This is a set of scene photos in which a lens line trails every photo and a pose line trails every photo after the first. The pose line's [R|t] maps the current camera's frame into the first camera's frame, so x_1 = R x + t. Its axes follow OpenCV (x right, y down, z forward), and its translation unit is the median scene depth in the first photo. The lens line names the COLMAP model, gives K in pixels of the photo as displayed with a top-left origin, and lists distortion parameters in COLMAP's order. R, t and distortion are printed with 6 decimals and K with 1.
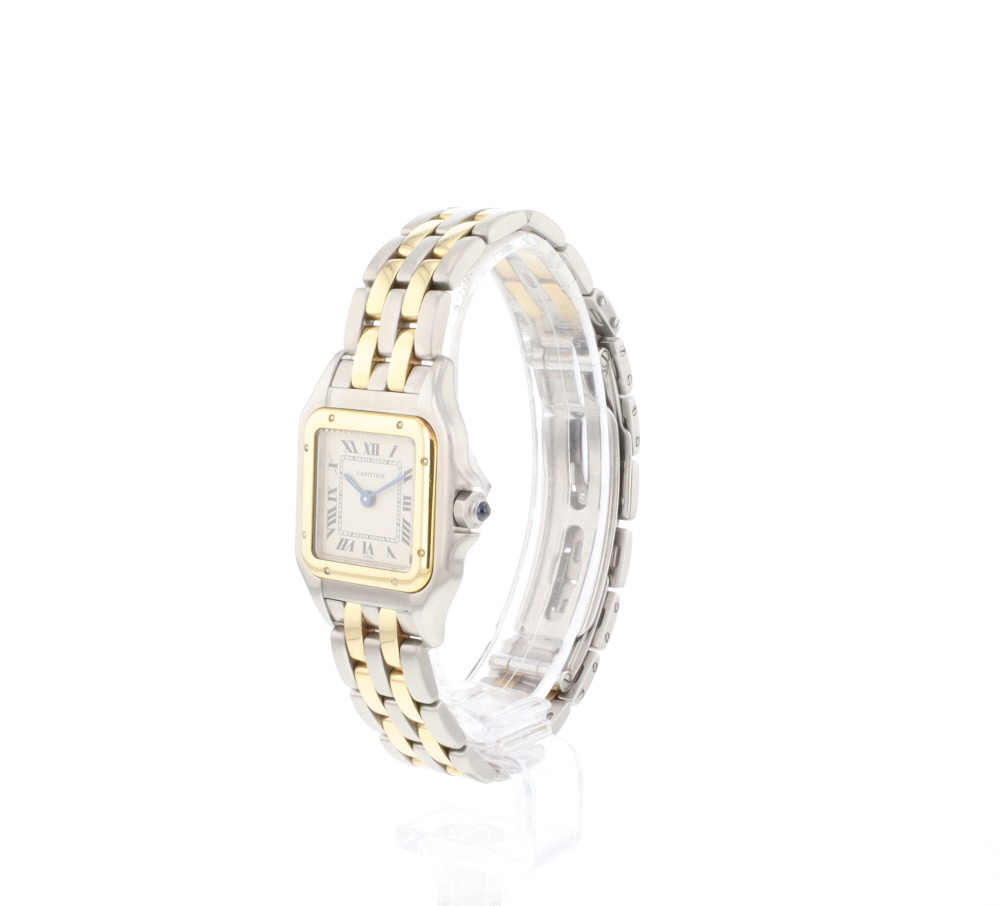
lens RADIAL K [[1803.7, 0, 501.3], [0, 1803.7, 453.2], [0, 0, 1]] dist [0.033287, 0.000000]
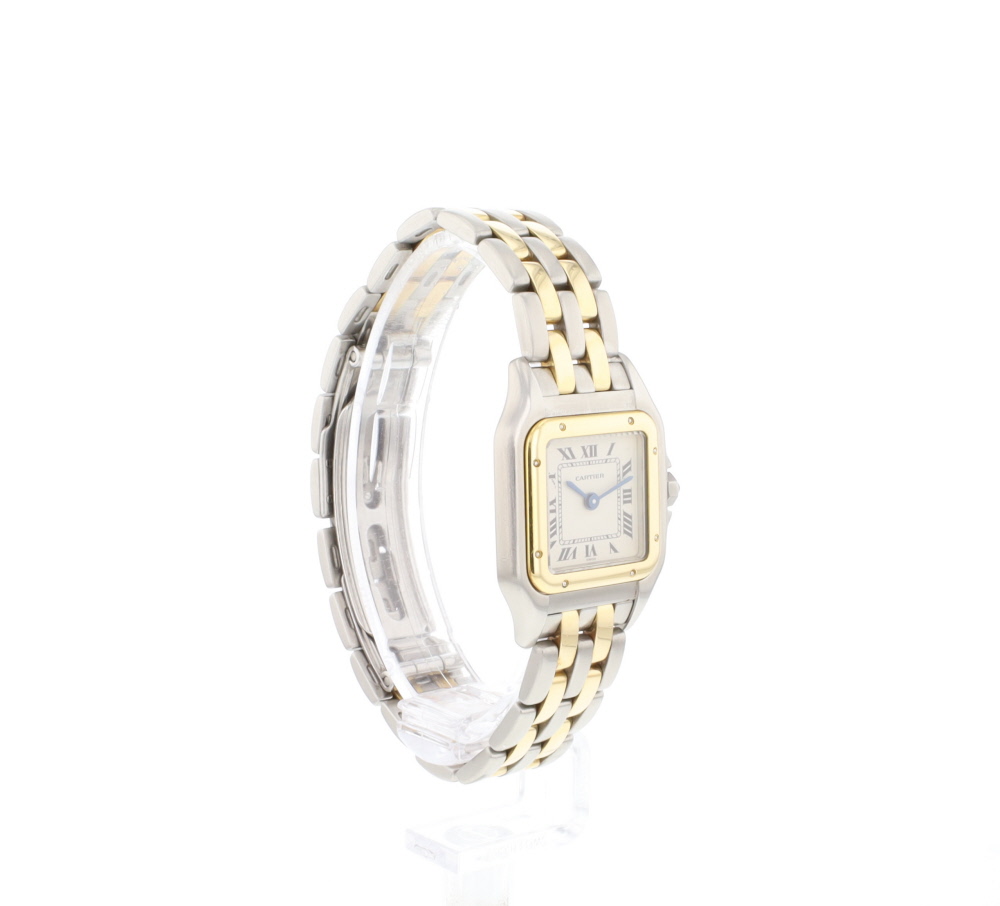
lens RADIAL K [[1803.7, 0, 501.1], [0, 1803.7, 456.1], [0, 0, 1]] dist [0.033287, 0.000000]
pose [[0.279219, -0.142293, 0.949626, -1.030449], [0.120925, 0.986297, 0.112232, -0.117260], [-0.952583, 0.083497, 0.292600, 0.750172]]
